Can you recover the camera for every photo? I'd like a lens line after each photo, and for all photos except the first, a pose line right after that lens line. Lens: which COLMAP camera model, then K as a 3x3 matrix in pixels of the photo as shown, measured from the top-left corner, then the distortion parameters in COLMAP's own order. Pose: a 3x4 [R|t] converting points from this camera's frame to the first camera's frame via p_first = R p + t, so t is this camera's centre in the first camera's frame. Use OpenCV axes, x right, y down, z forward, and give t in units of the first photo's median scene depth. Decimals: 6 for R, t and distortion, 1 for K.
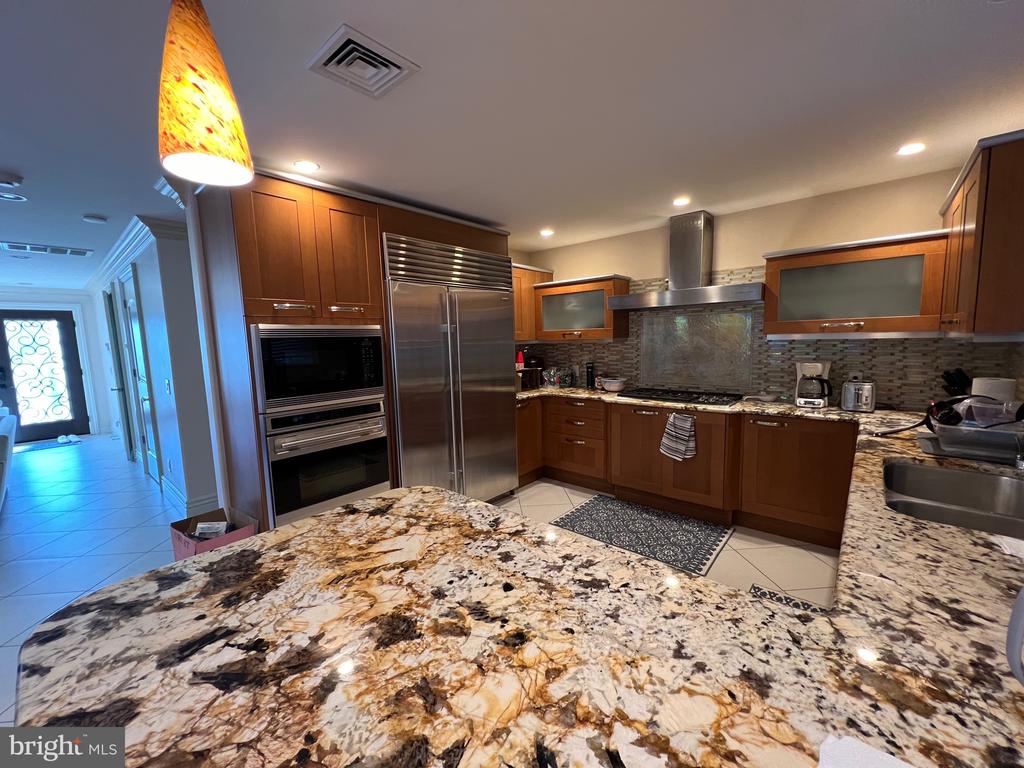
lens RADIAL K [[410.2, 0, 511.9], [0, 410.2, 384.0], [0, 0, 1]] dist [-0.001414, 0.000448]
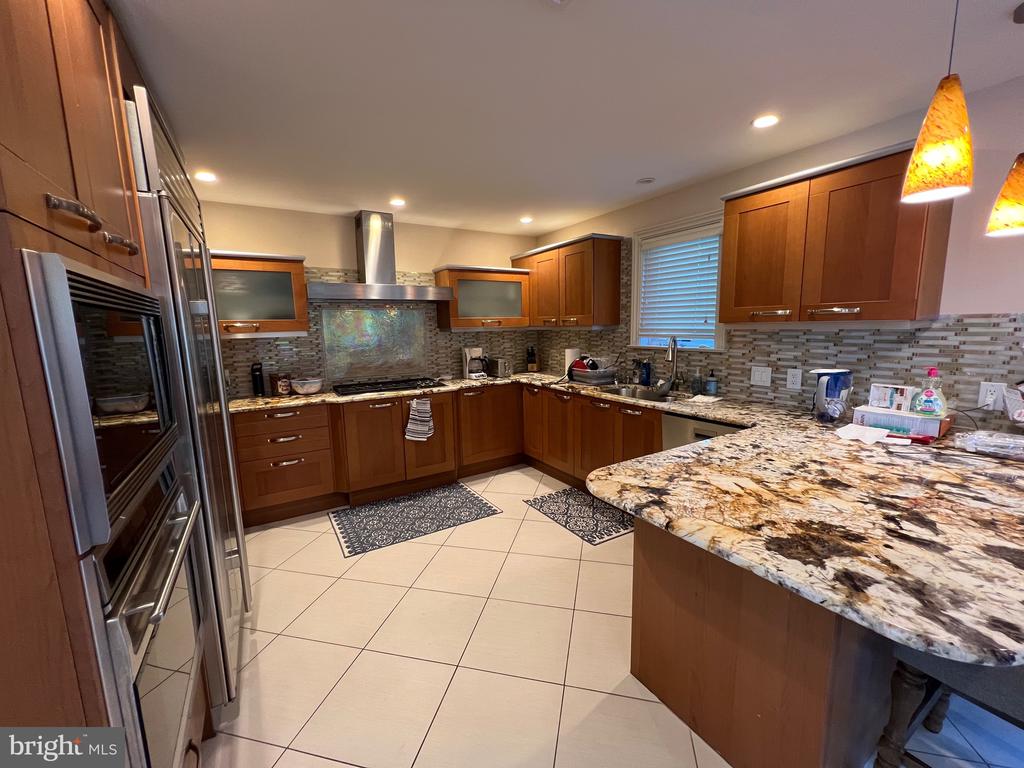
lens RADIAL K [[410.2, 0, 511.6], [0, 410.2, 384.6], [0, 0, 1]] dist [-0.001414, 0.000448]
pose [[0.300001, -0.116020, 0.946857, -1.762420], [0.121116, 0.989176, 0.082831, -0.084447], [-0.946219, 0.089830, 0.310806, 1.337472]]
